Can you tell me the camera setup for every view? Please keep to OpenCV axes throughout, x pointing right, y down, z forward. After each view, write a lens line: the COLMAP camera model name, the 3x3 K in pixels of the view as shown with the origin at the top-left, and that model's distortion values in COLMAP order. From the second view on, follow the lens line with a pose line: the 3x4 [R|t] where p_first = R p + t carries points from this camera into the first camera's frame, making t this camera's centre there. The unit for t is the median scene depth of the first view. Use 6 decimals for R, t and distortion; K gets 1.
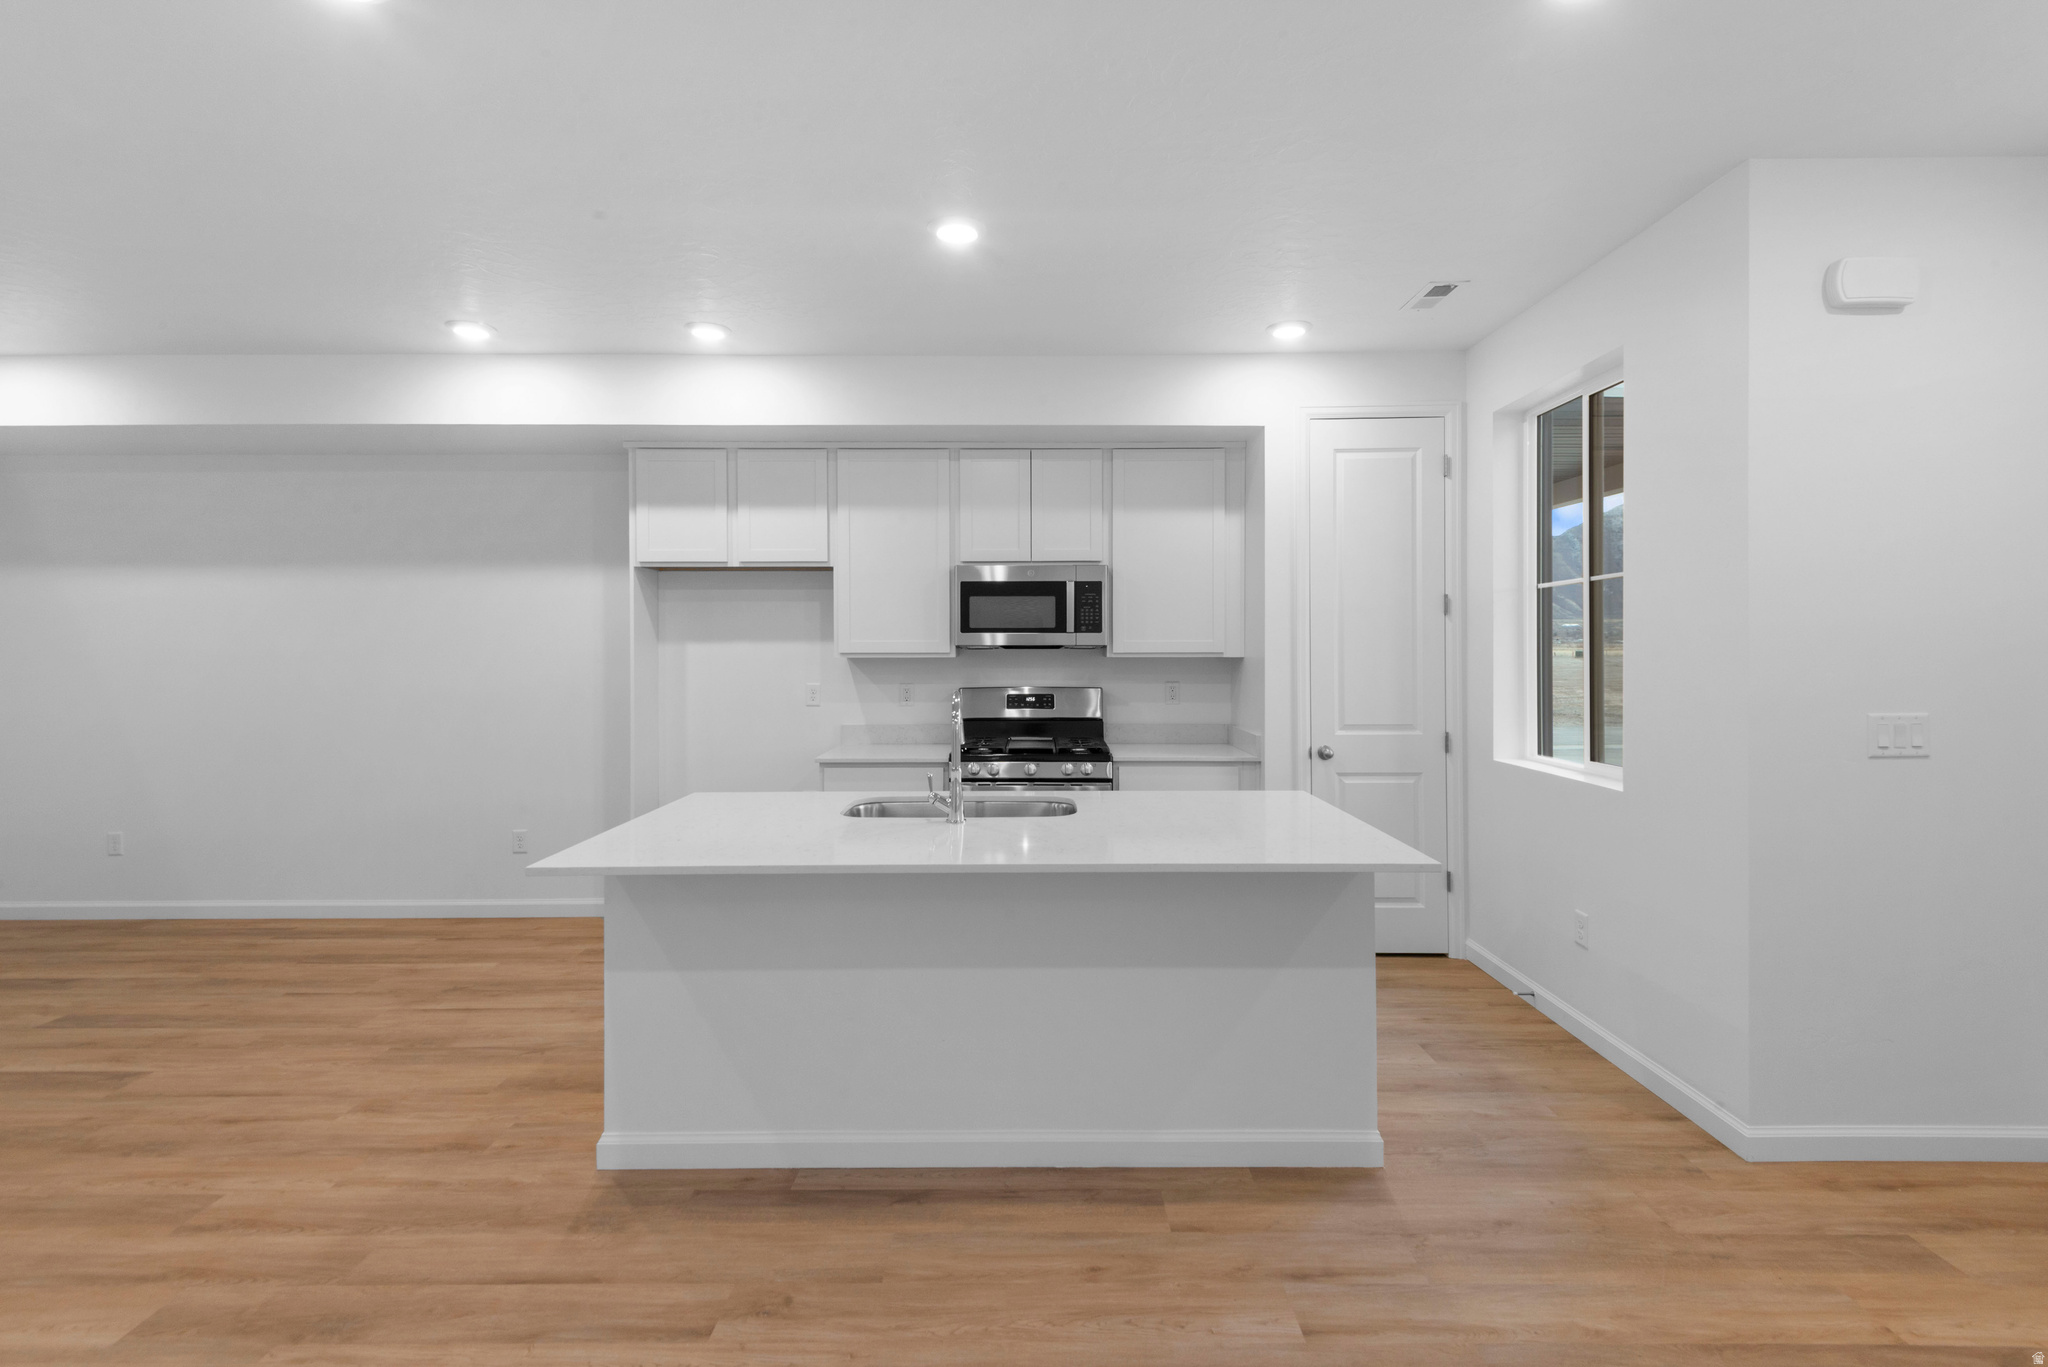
lens RADIAL K [[966.7, 0, 1016.3], [0, 966.7, 650.5], [0, 0, 1]] dist [0.000085, 0.000780]
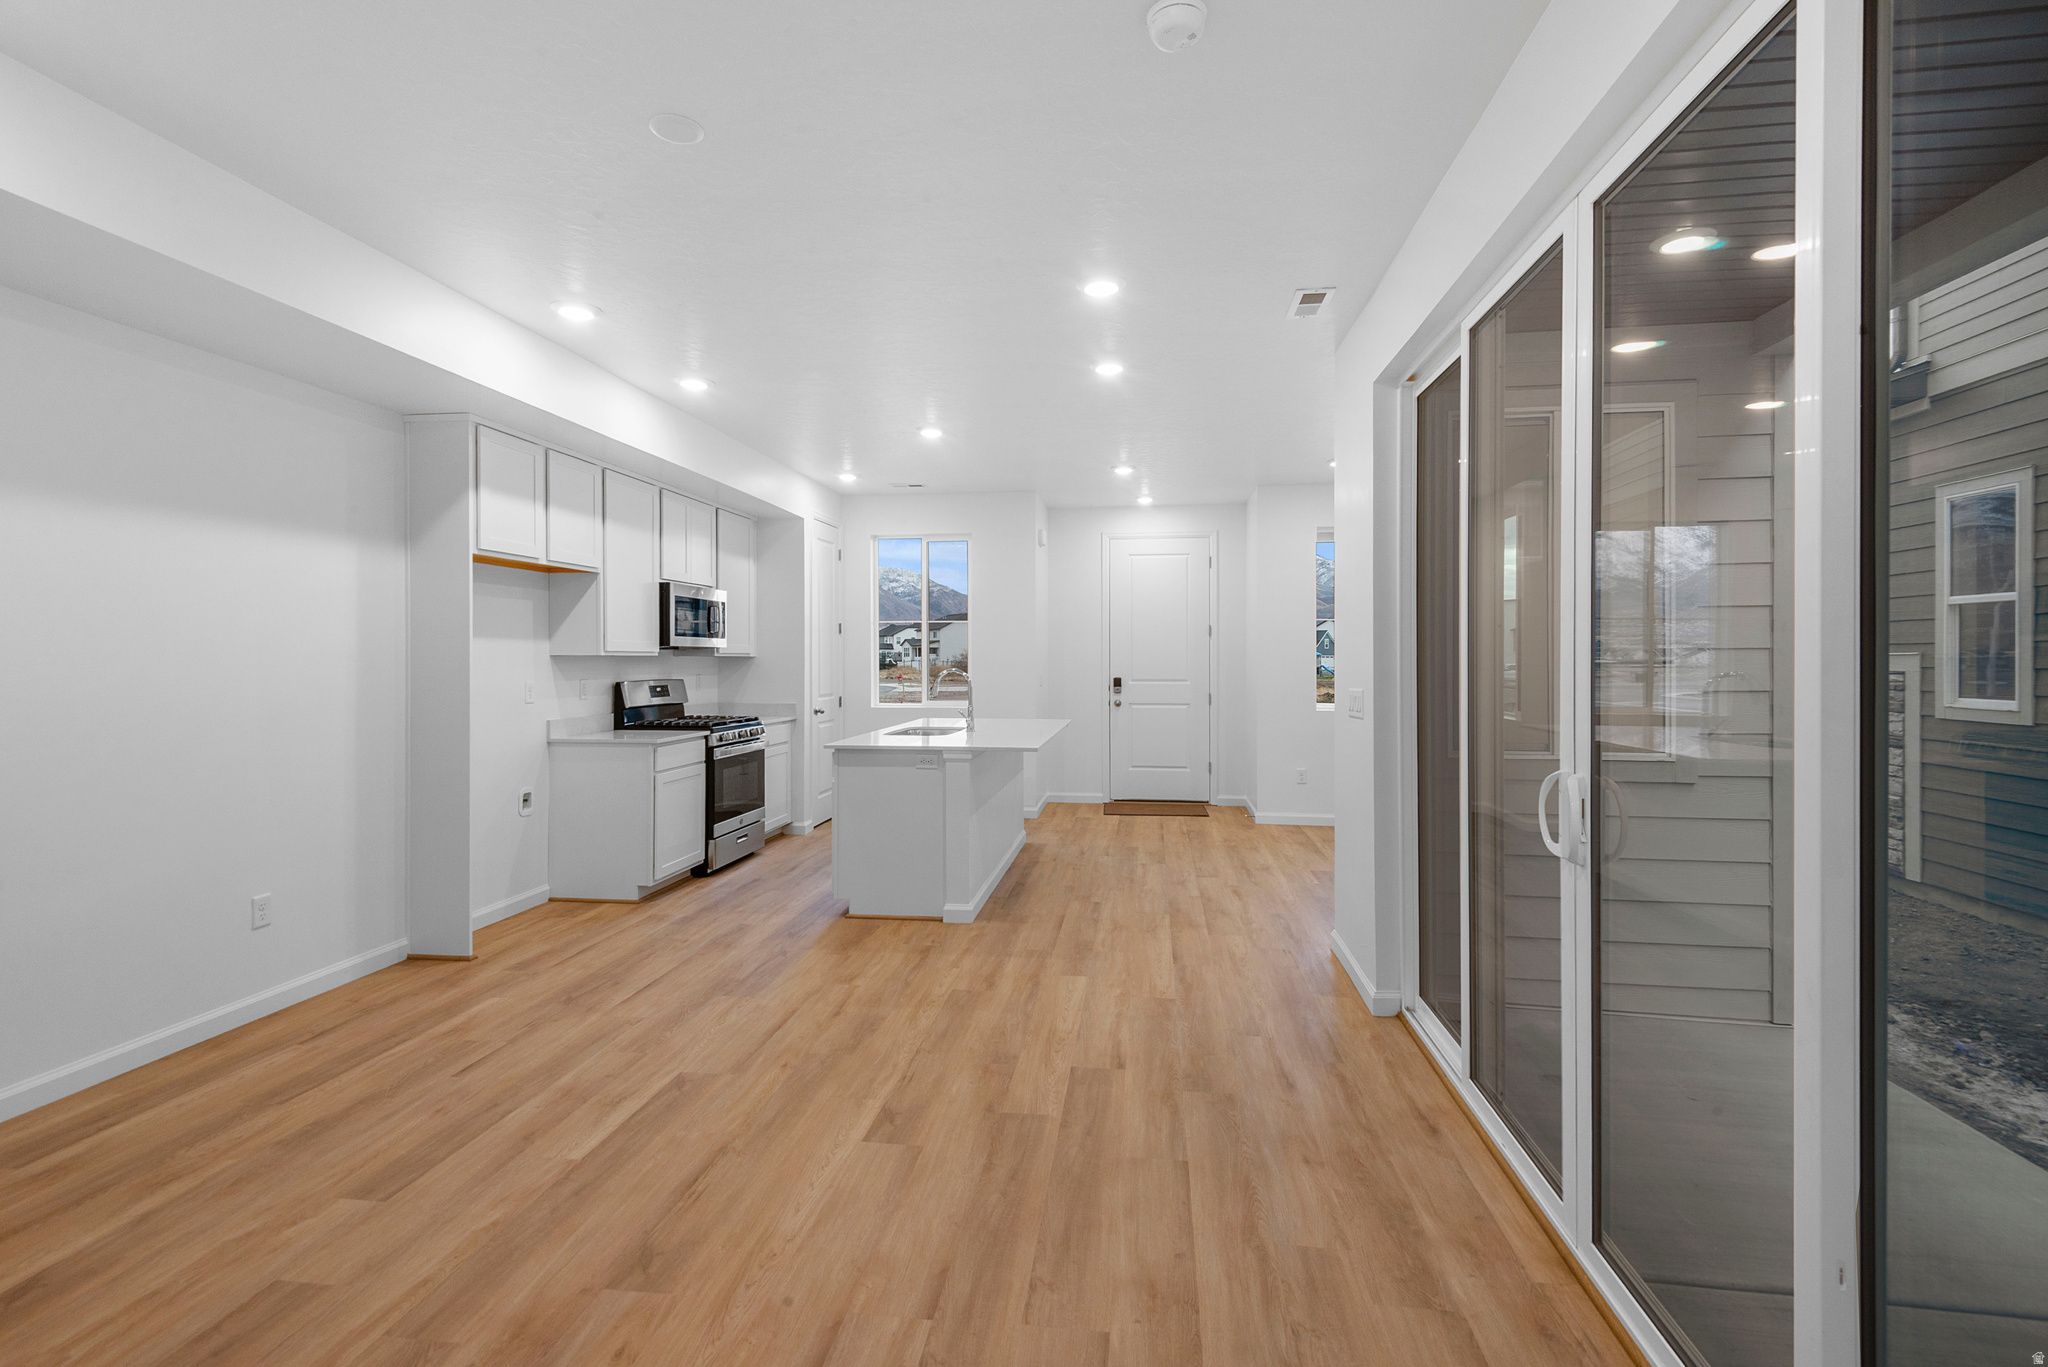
lens RADIAL K [[954.6, 0, 1058.9], [0, 954.6, 656.2], [0, 0, 1]] dist [0.114261, -0.000006]
pose [[0.106412, 0.002537, 0.994319, -1.779015], [0.004134, 0.999987, -0.002994, 0.020557], [-0.994313, 0.004429, 0.106401, 0.495154]]
